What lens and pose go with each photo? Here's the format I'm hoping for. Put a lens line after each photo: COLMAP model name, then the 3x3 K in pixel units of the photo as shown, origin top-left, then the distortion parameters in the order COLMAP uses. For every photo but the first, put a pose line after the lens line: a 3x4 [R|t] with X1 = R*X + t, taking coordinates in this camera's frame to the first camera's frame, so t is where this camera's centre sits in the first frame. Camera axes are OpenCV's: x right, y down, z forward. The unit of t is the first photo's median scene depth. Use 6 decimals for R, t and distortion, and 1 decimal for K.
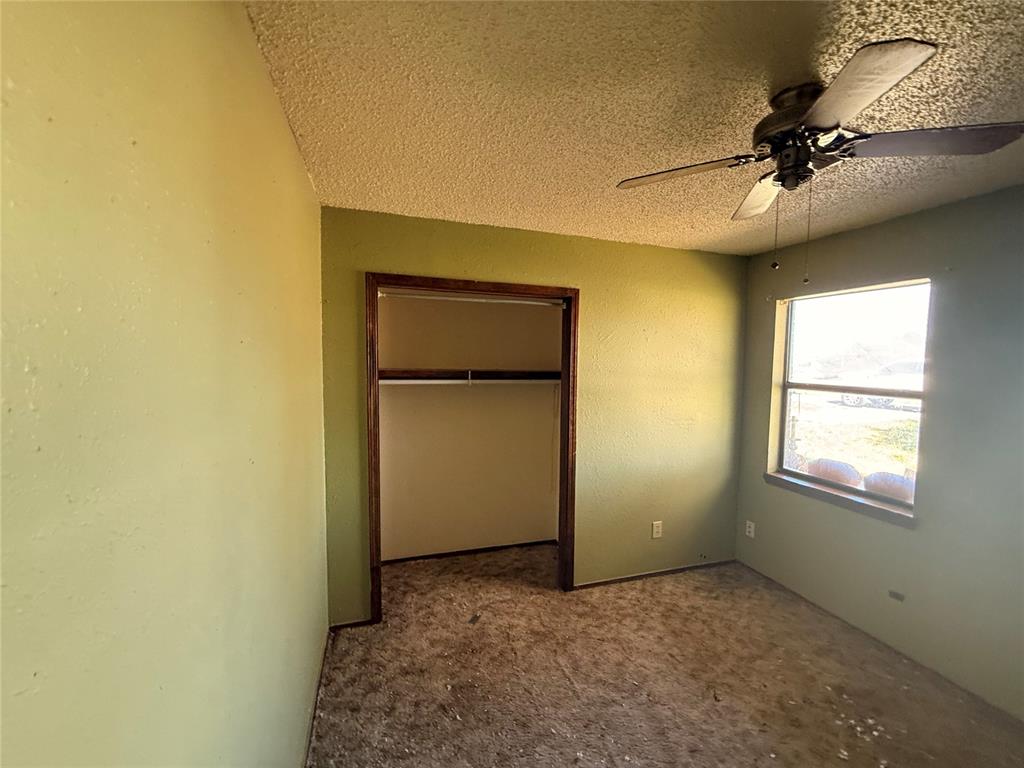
lens RADIAL K [[409.9, 0, 509.1], [0, 409.9, 383.1], [0, 0, 1]] dist [-0.000562, -0.000199]
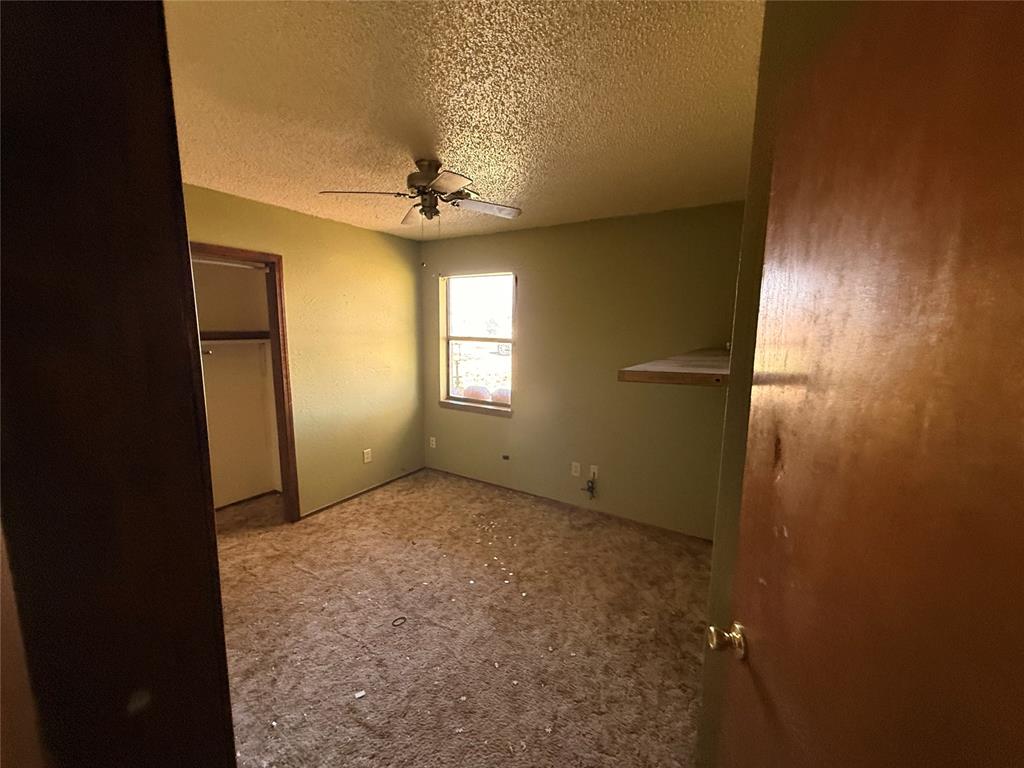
lens RADIAL K [[409.9, 0, 509.1], [0, 409.9, 383.1], [0, 0, 1]] dist [-0.000562, -0.000199]
pose [[0.762804, -0.098378, 0.639102, -0.104854], [0.037357, 0.993413, 0.108330, 0.015953], [-0.645550, -0.058759, 0.761455, -0.267281]]
